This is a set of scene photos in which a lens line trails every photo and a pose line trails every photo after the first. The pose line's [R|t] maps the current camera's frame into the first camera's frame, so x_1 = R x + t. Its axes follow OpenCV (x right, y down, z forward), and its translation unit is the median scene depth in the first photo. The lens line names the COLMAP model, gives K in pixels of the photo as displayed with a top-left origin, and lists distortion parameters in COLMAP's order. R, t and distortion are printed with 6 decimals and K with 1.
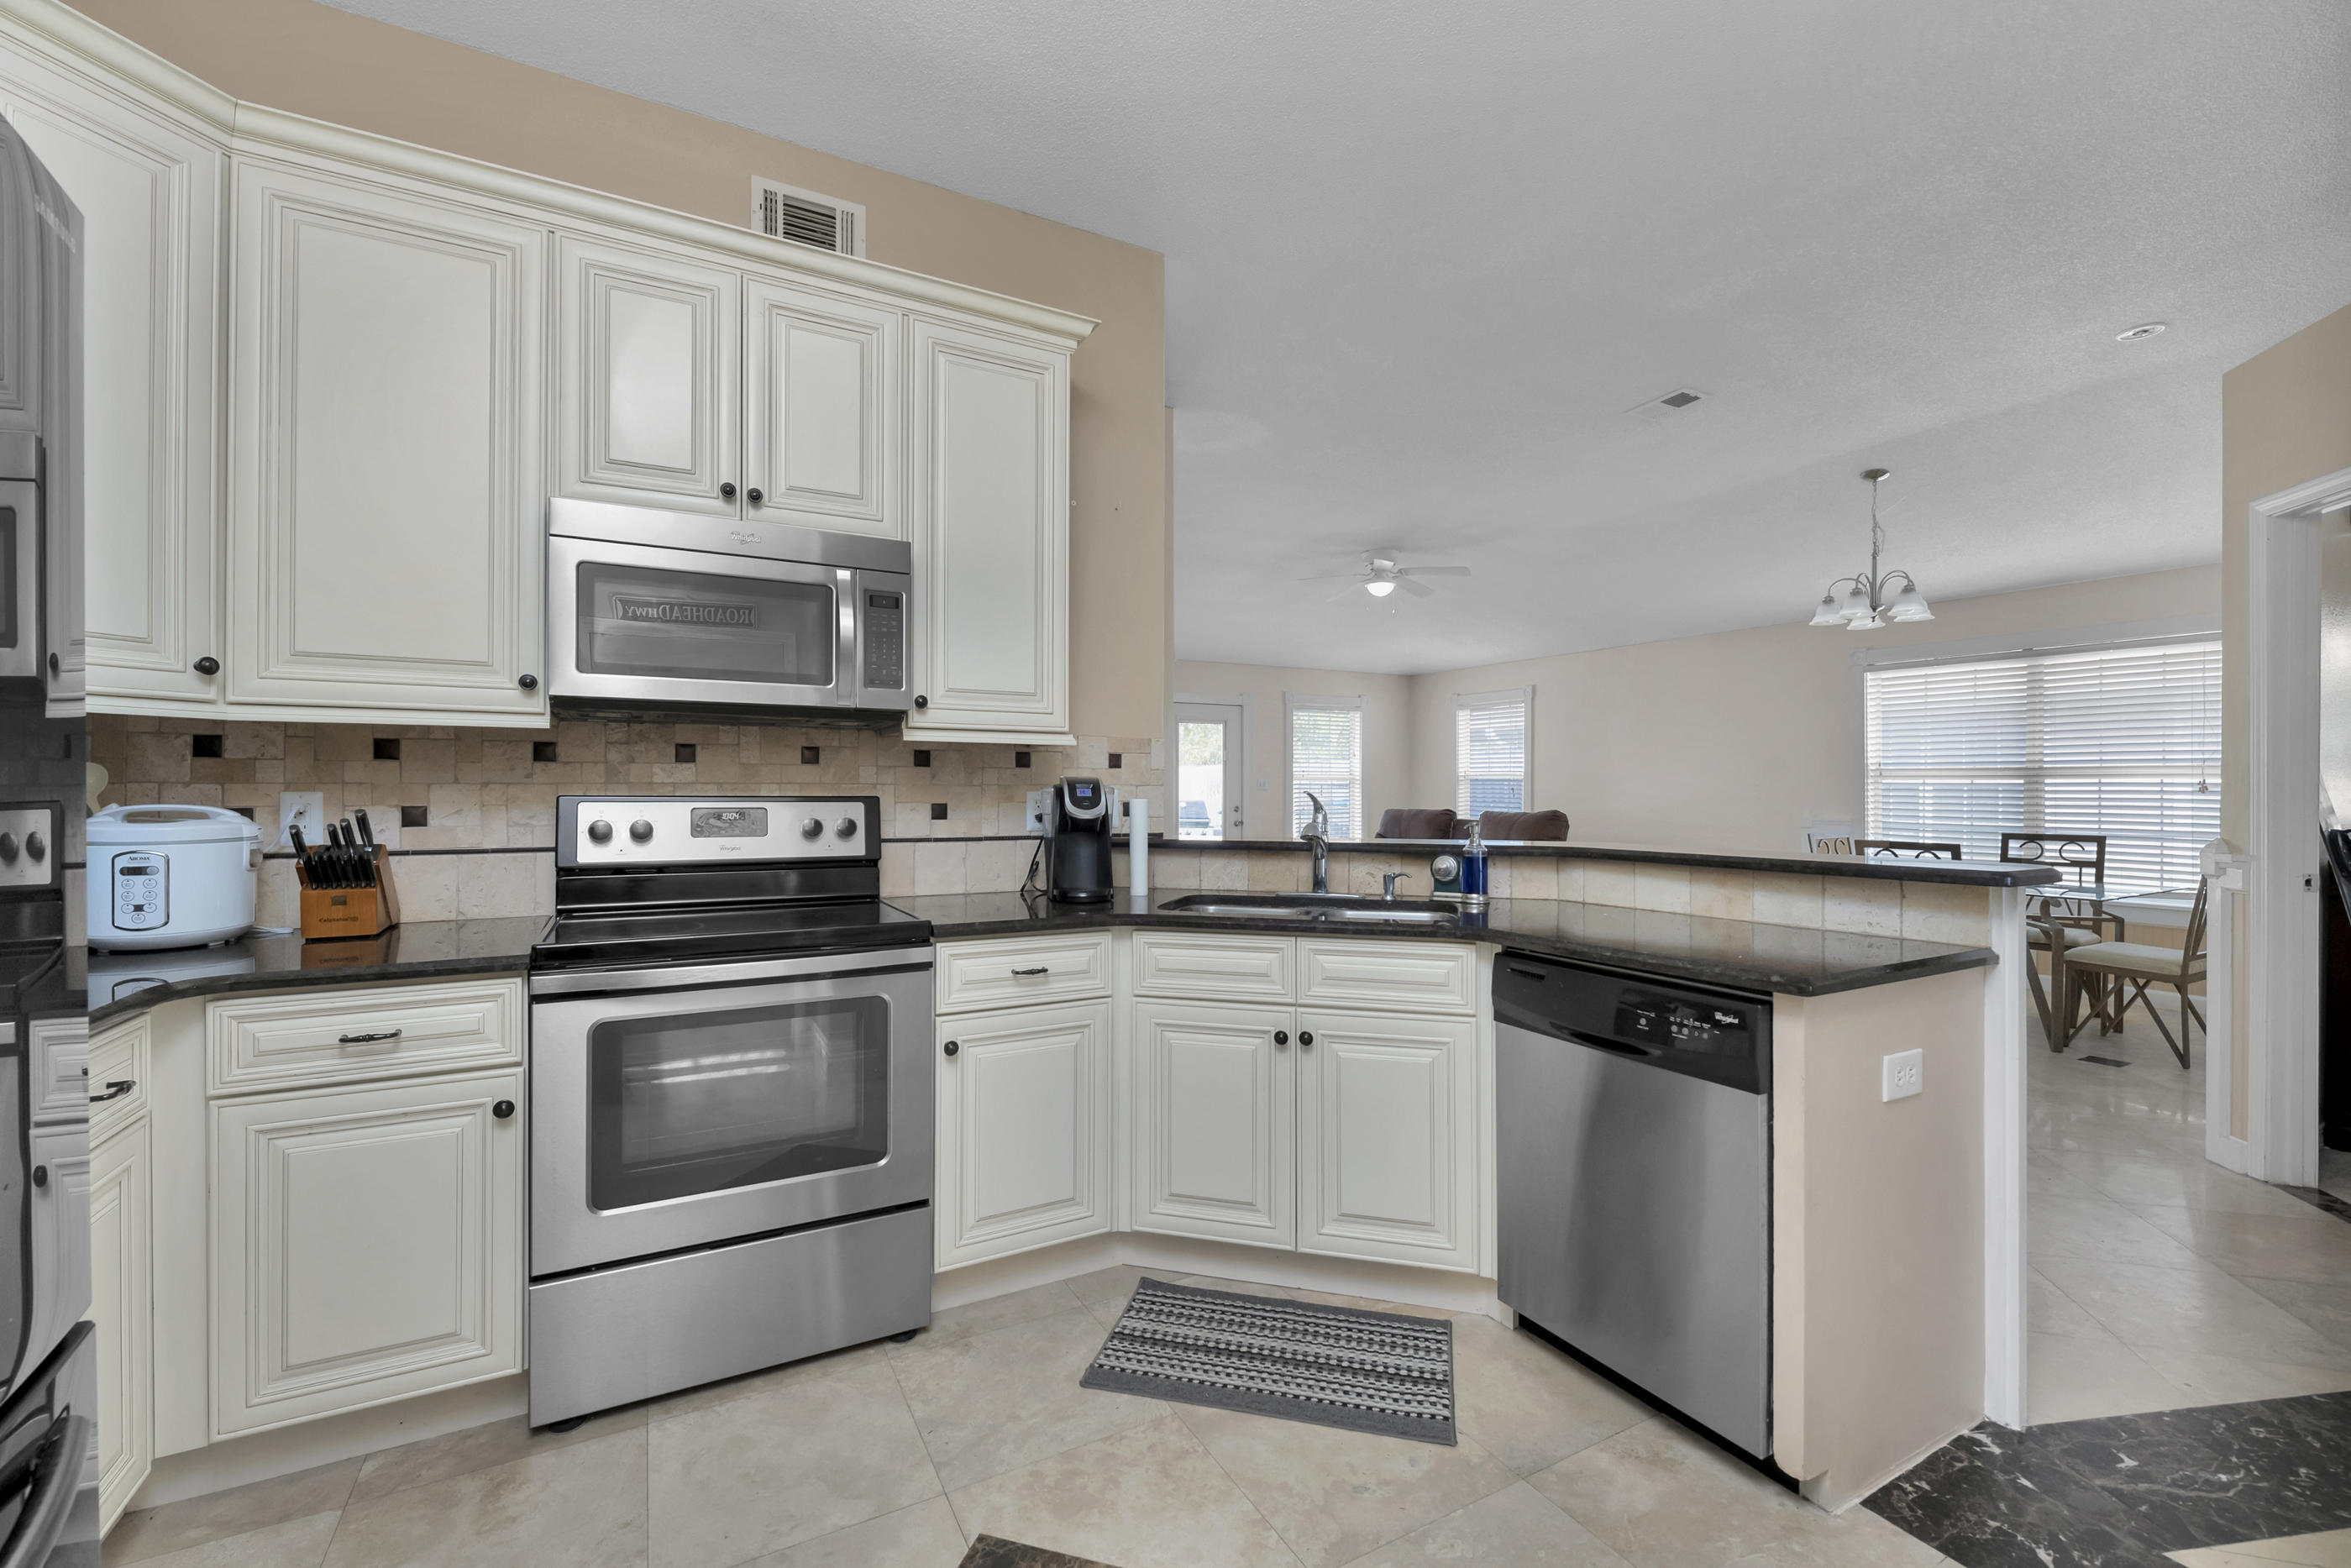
lens RADIAL K [[970.3, 0, 1167.3], [0, 970.3, 796.3], [0, 0, 1]] dist [-0.000502, -0.000348]
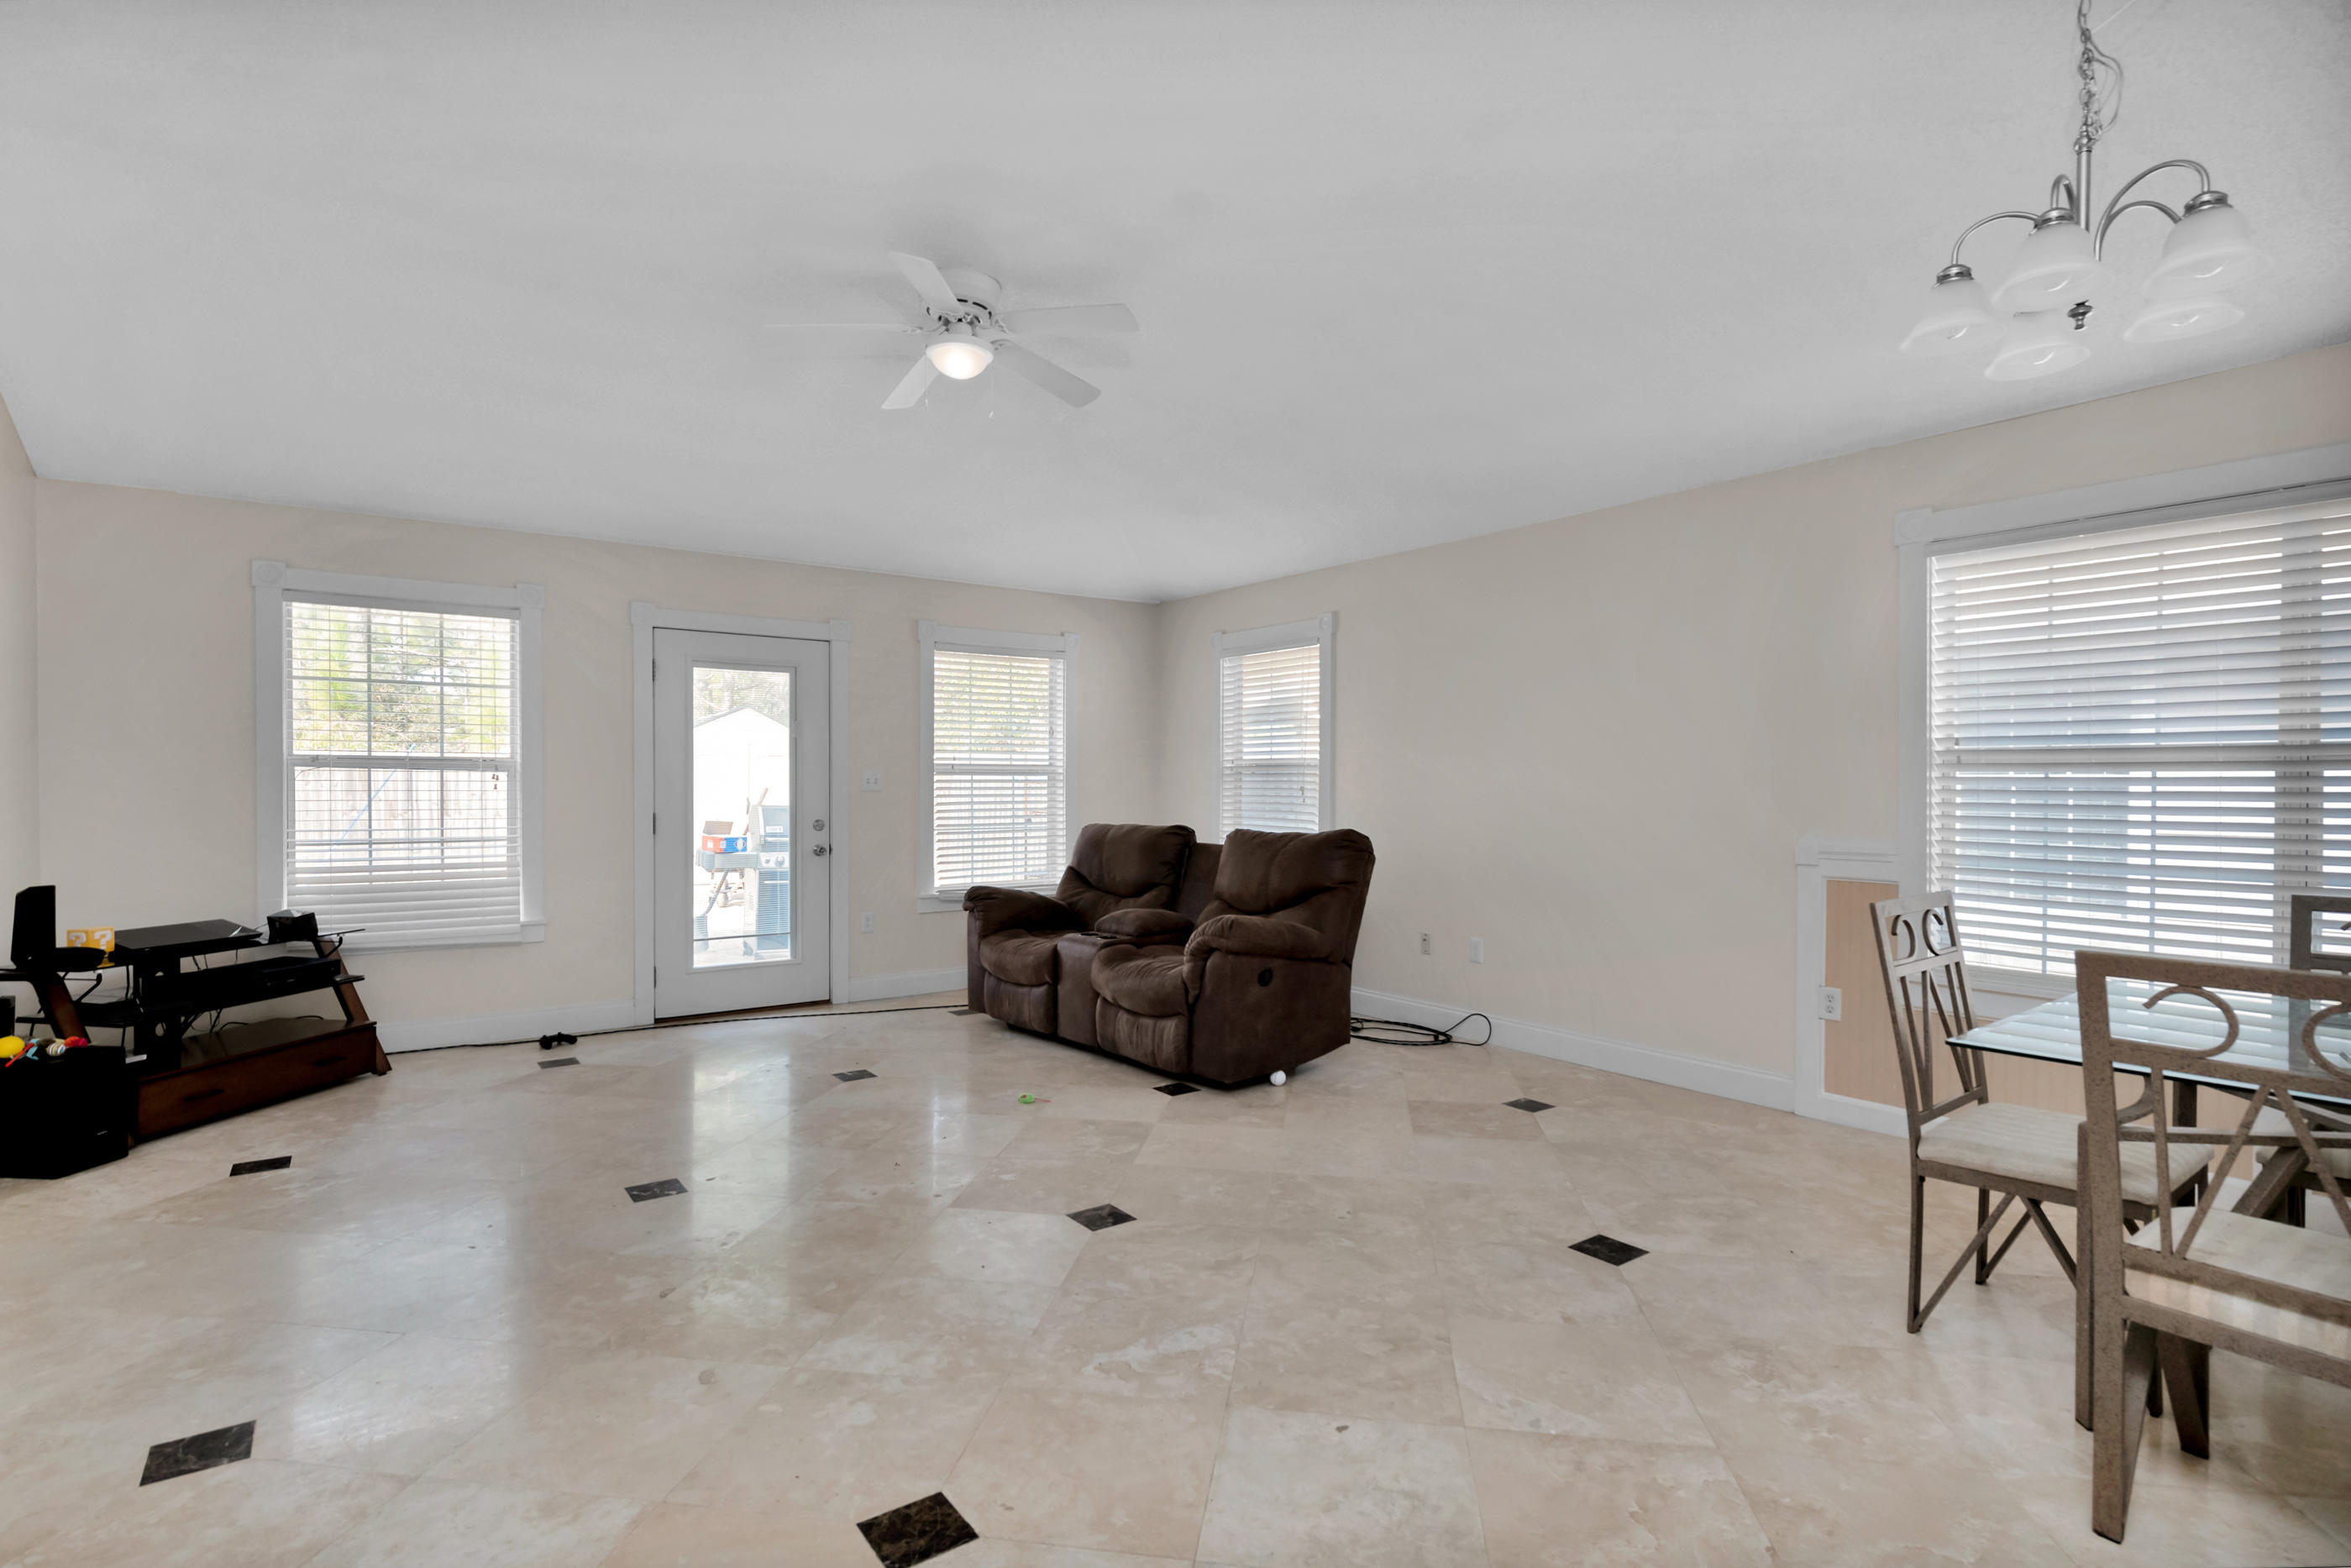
lens RADIAL K [[1102.2, 0, 1134.1], [0, 1102.2, 794.1], [0, 0, 1]] dist [0.002748, 0.000450]
pose [[0.994862, -0.001205, 0.101231, 0.744355], [0.001368, 0.999998, -0.001540, -0.014496], [-0.101229, 0.001671, 0.994862, 1.387438]]
